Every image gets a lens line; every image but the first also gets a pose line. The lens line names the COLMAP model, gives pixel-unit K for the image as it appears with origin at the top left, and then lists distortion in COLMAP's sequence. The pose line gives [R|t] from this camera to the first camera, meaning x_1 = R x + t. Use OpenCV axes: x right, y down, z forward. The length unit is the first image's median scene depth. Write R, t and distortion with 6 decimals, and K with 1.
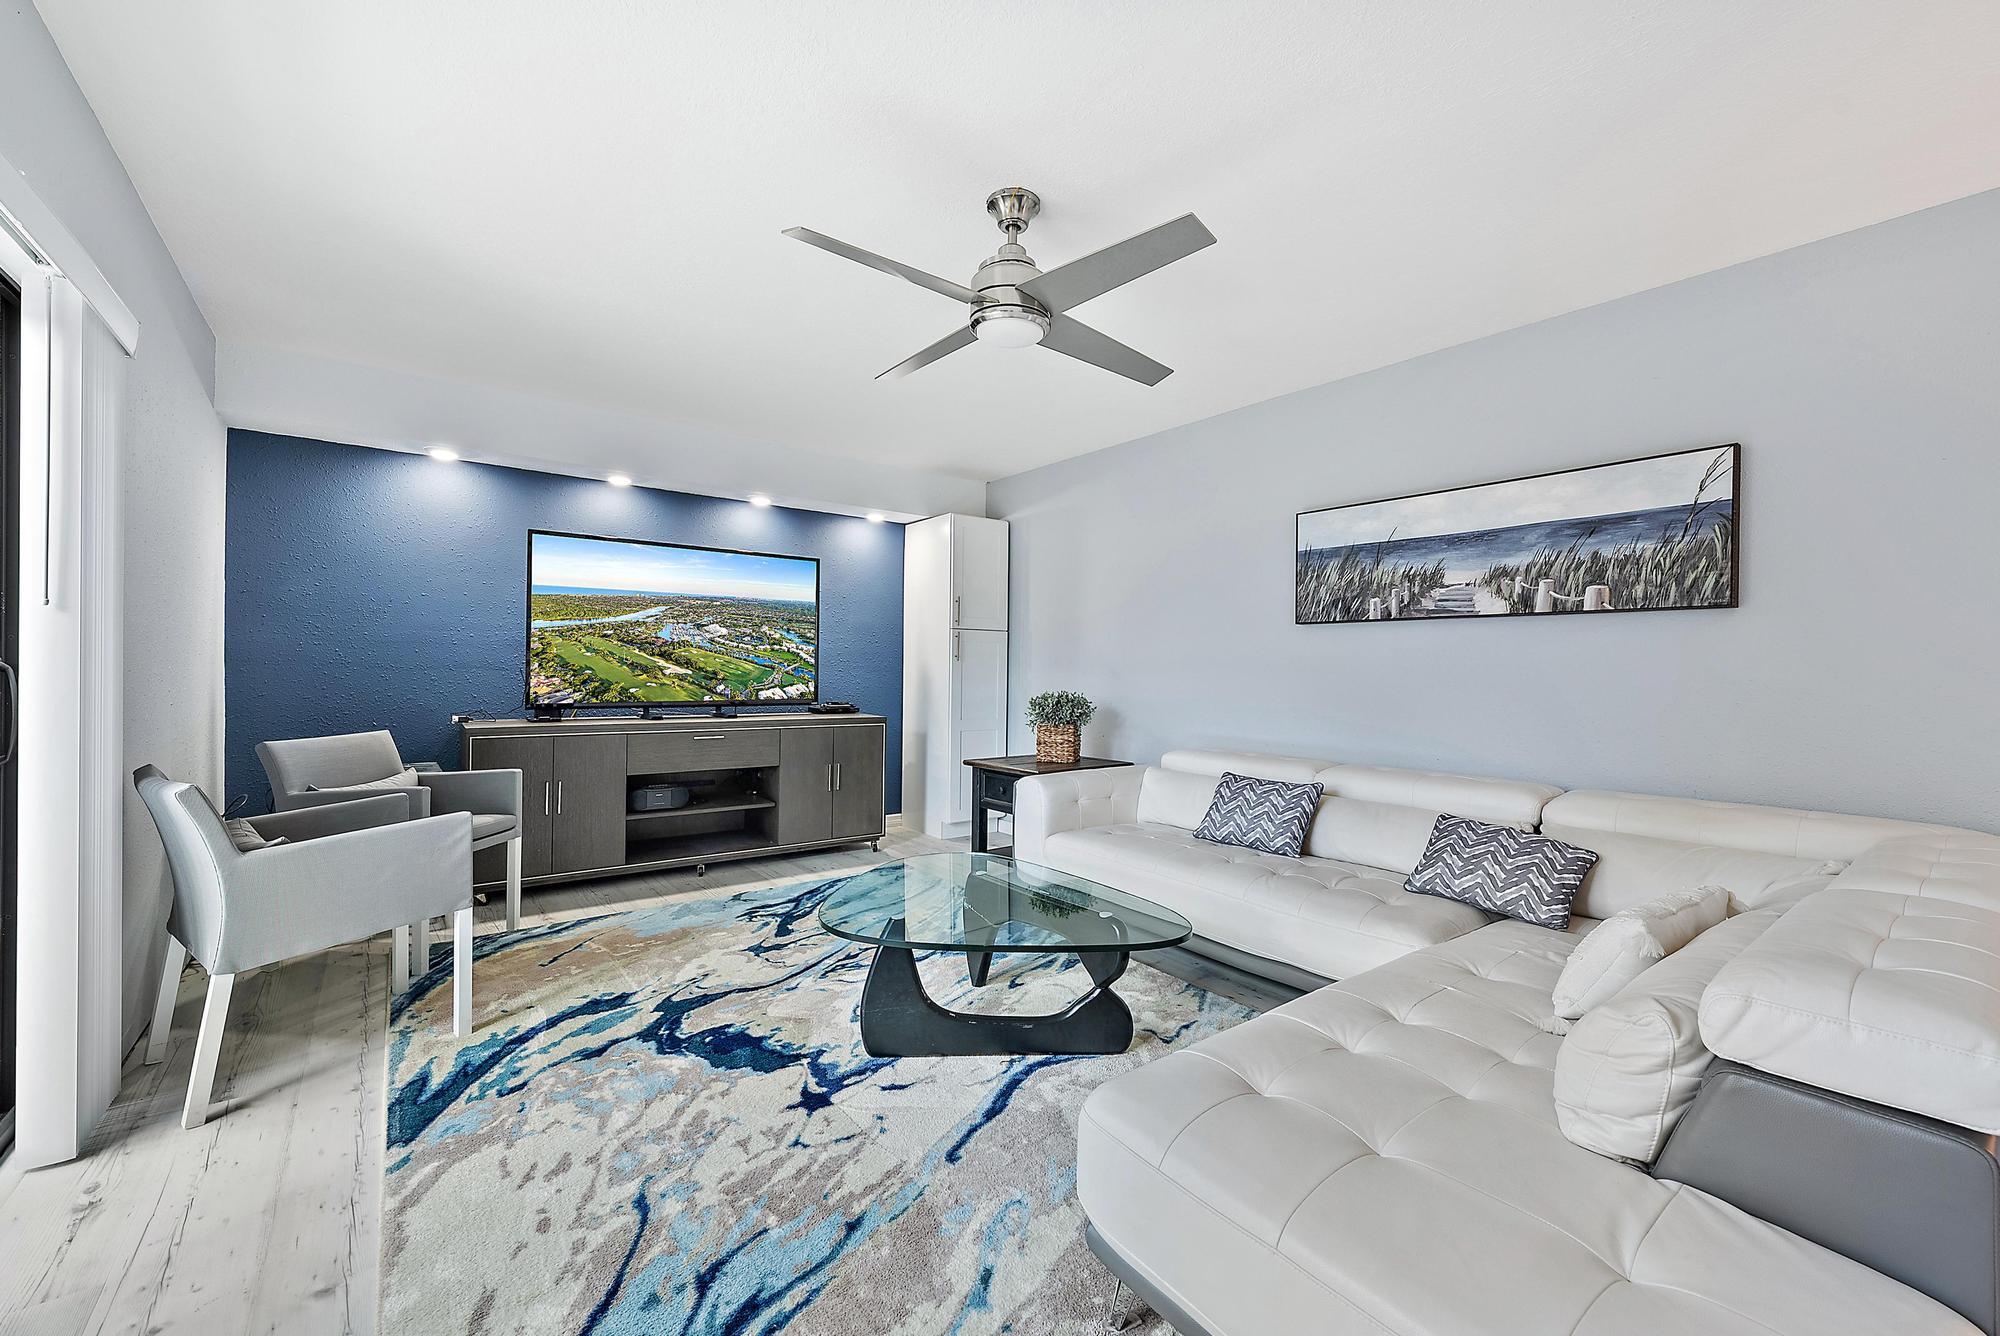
lens RADIAL K [[789.7, 0, 1009.1], [0, 789.7, 667.0], [0, 0, 1]] dist [-0.001960, -0.000219]
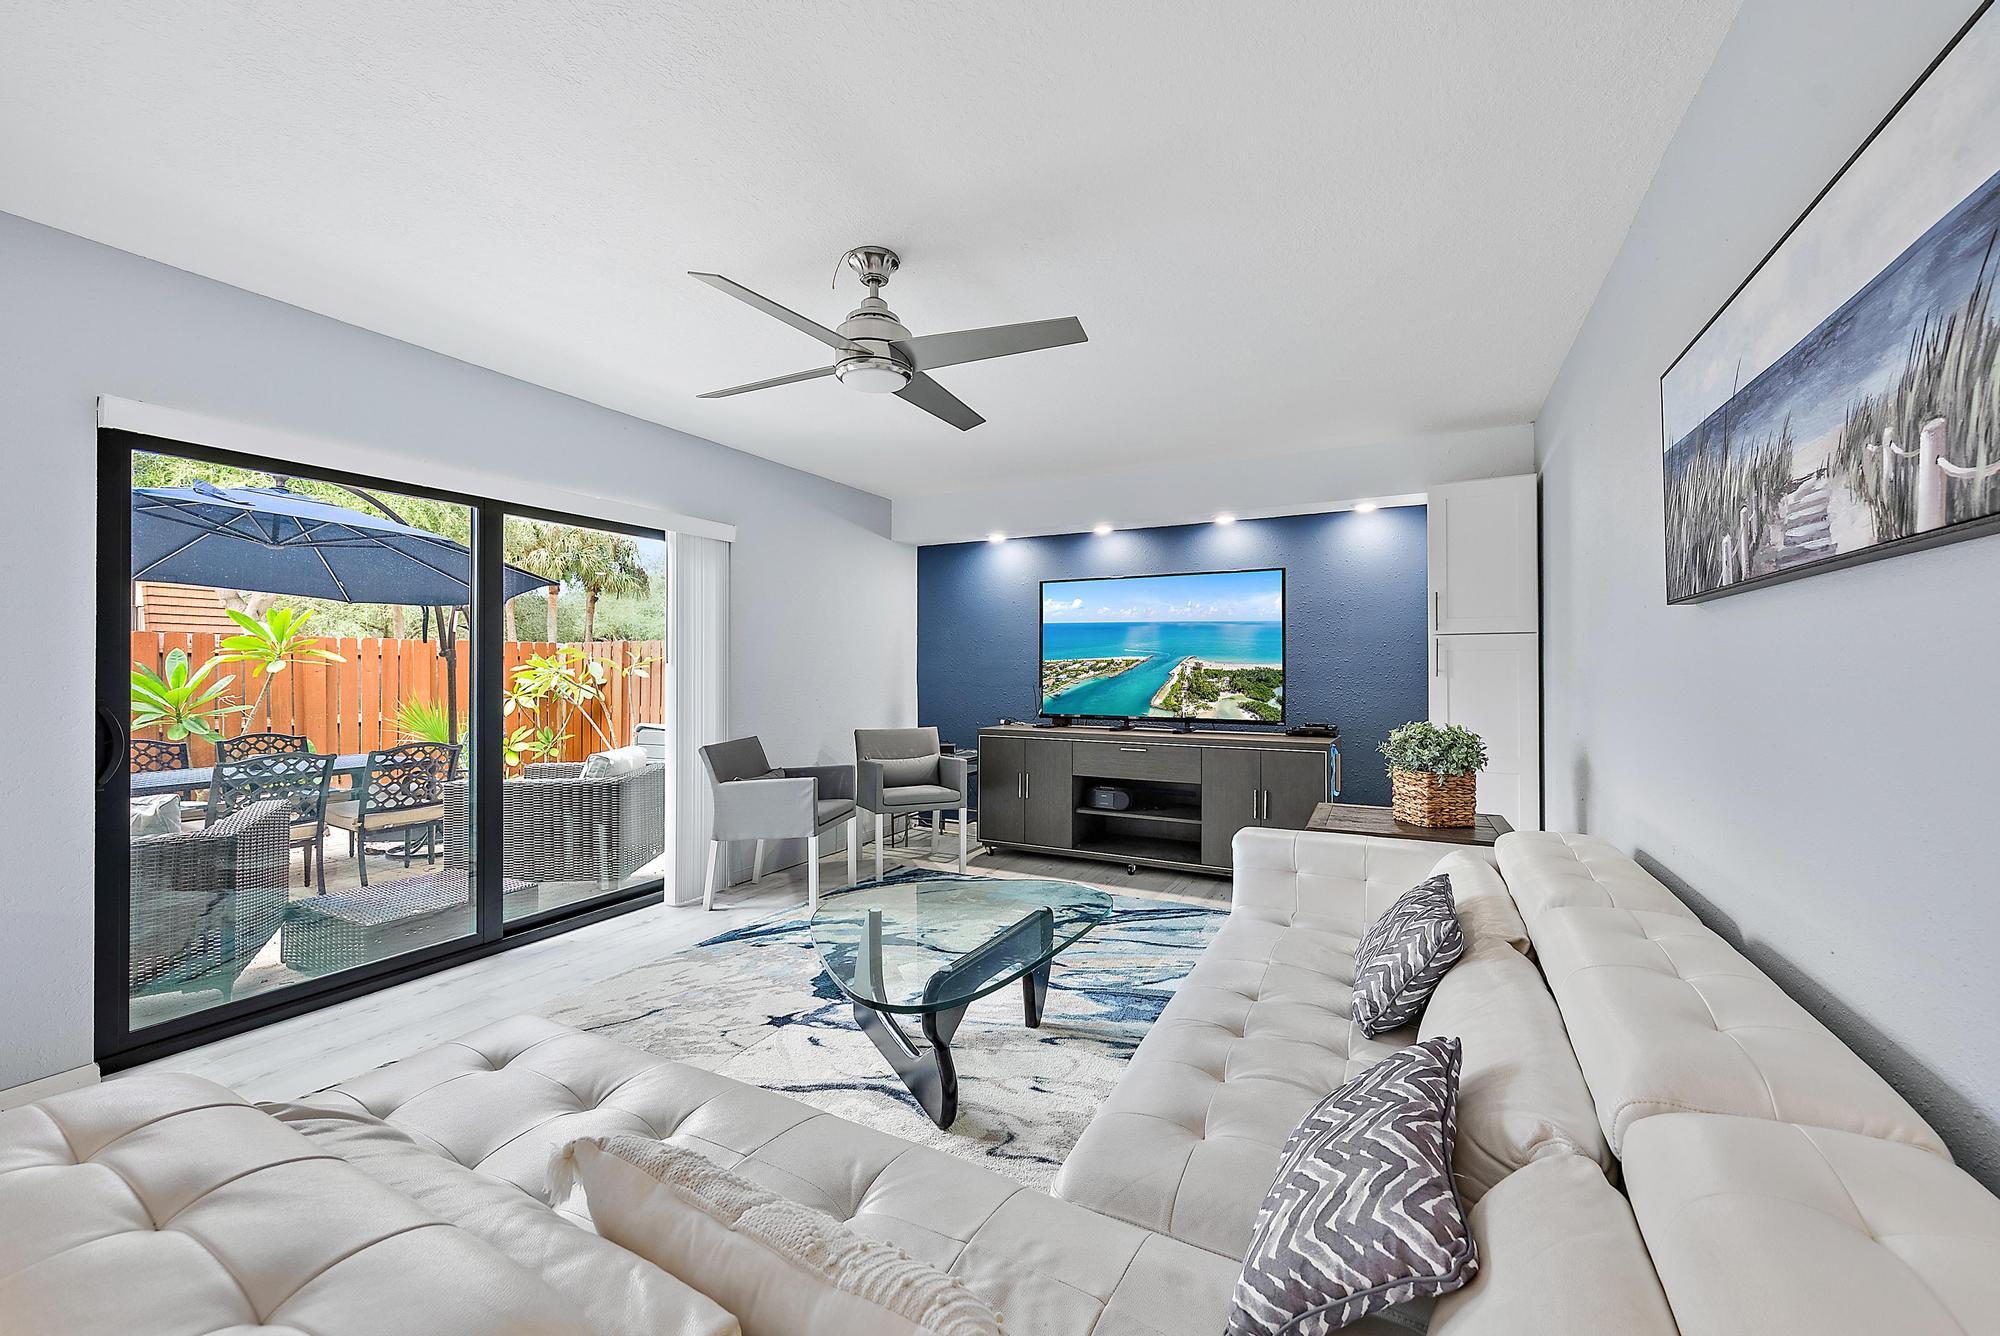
lens RADIAL K [[789.7, 0, 1015.5], [0, 789.7, 663.8], [0, 0, 1]] dist [-0.001960, -0.000219]
pose [[0.428318, -0.019657, -0.903414, 0.773984], [0.005543, 0.999802, -0.019126, -0.014640], [0.903611, 0.003185, 0.428342, 0.538575]]
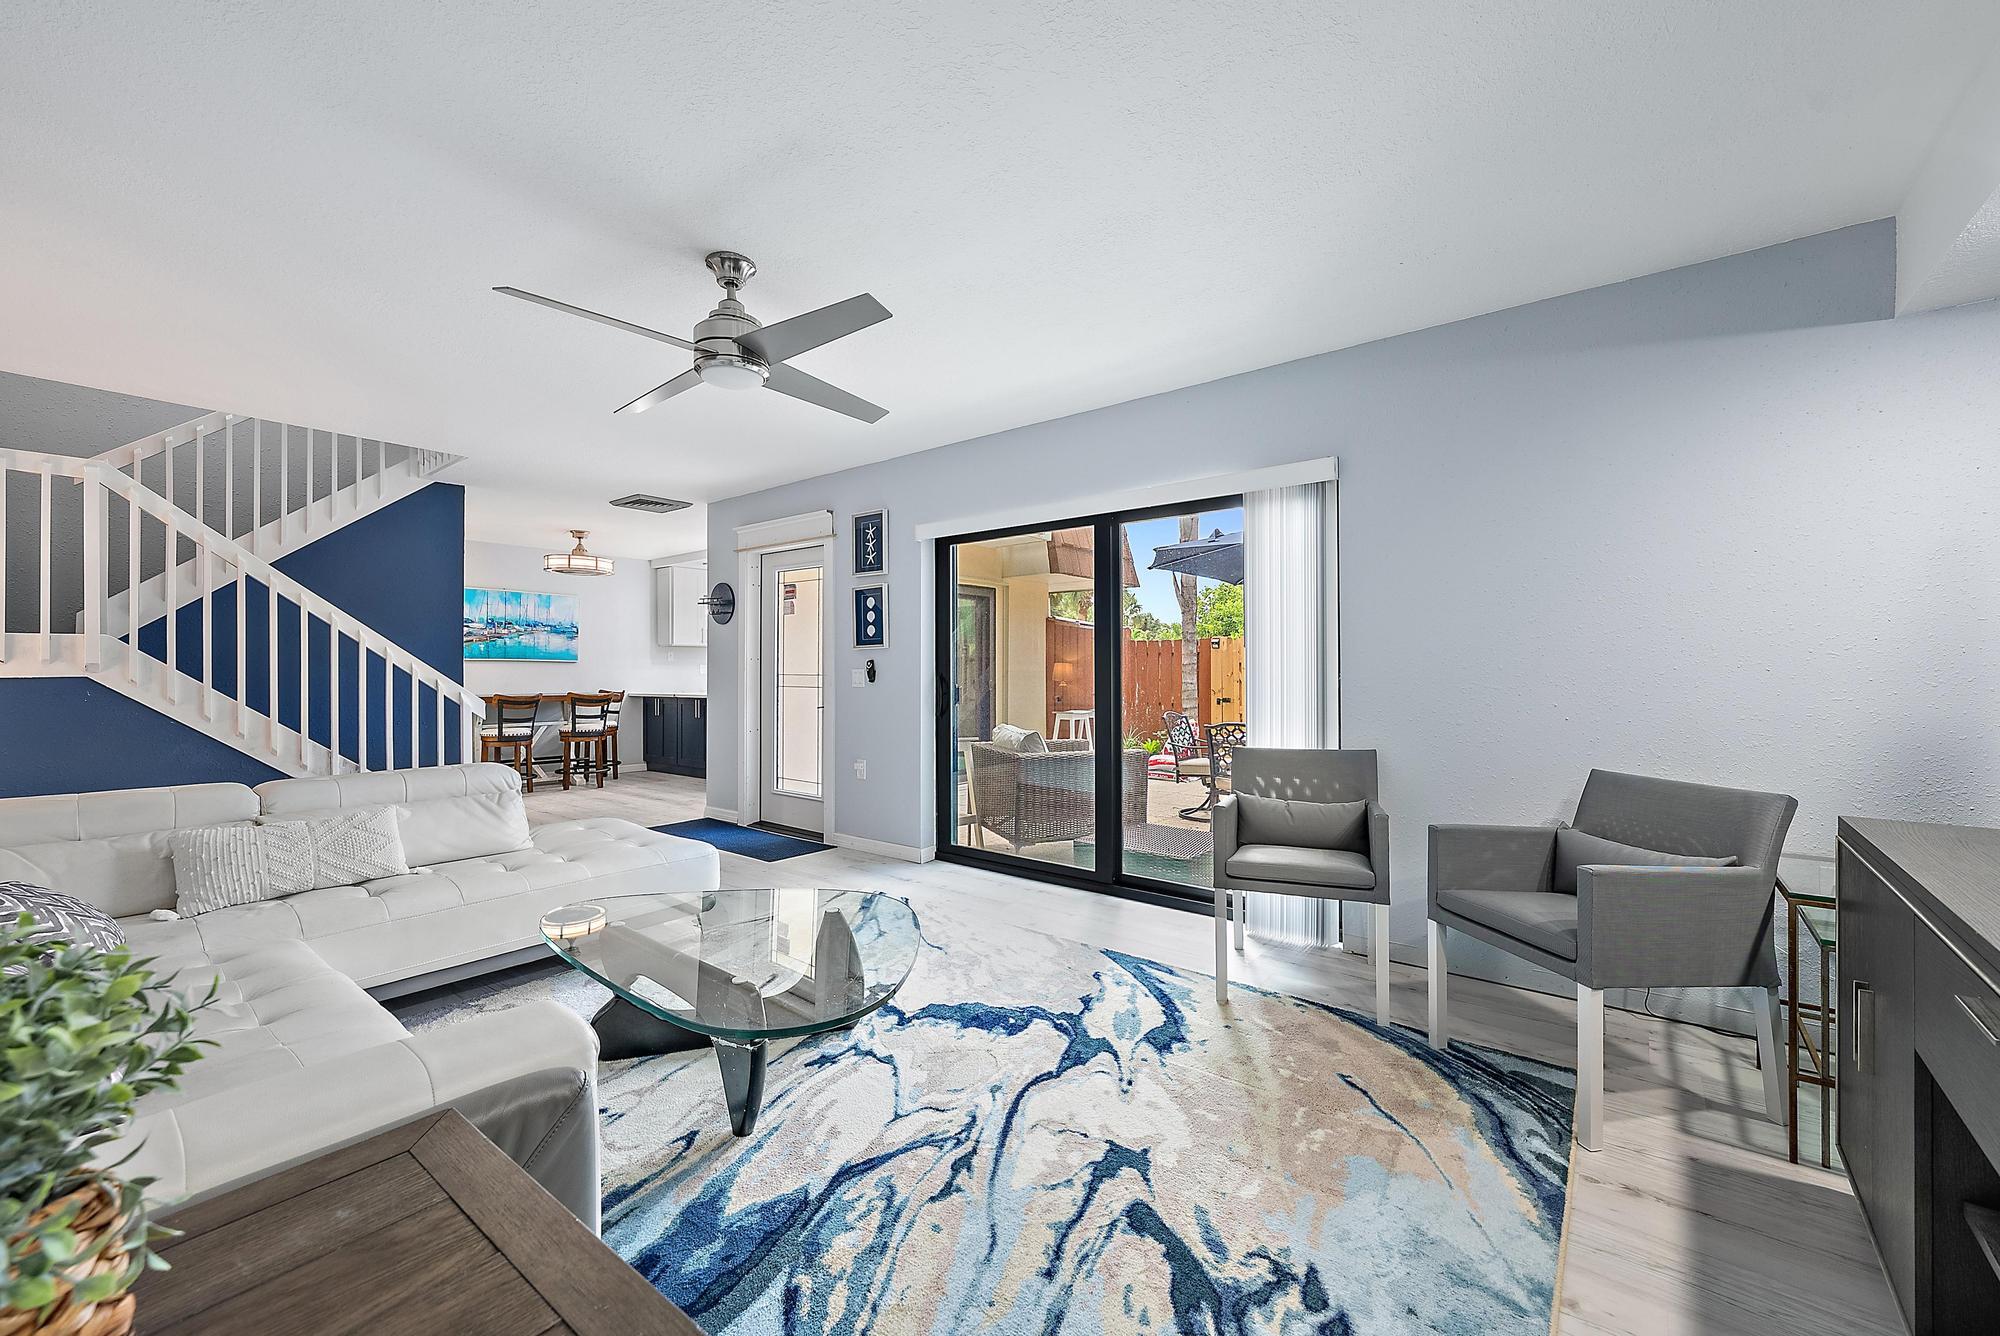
lens RADIAL K [[789.7, 0, 1001.0], [0, 789.7, 669.6], [0, 0, 1]] dist [-0.001960, -0.000219]
pose [[-0.973854, -0.010233, -0.226943, -0.091895], [-0.010752, 0.999942, 0.001049, -0.009421], [0.226919, 0.003462, -0.973907, 1.630075]]
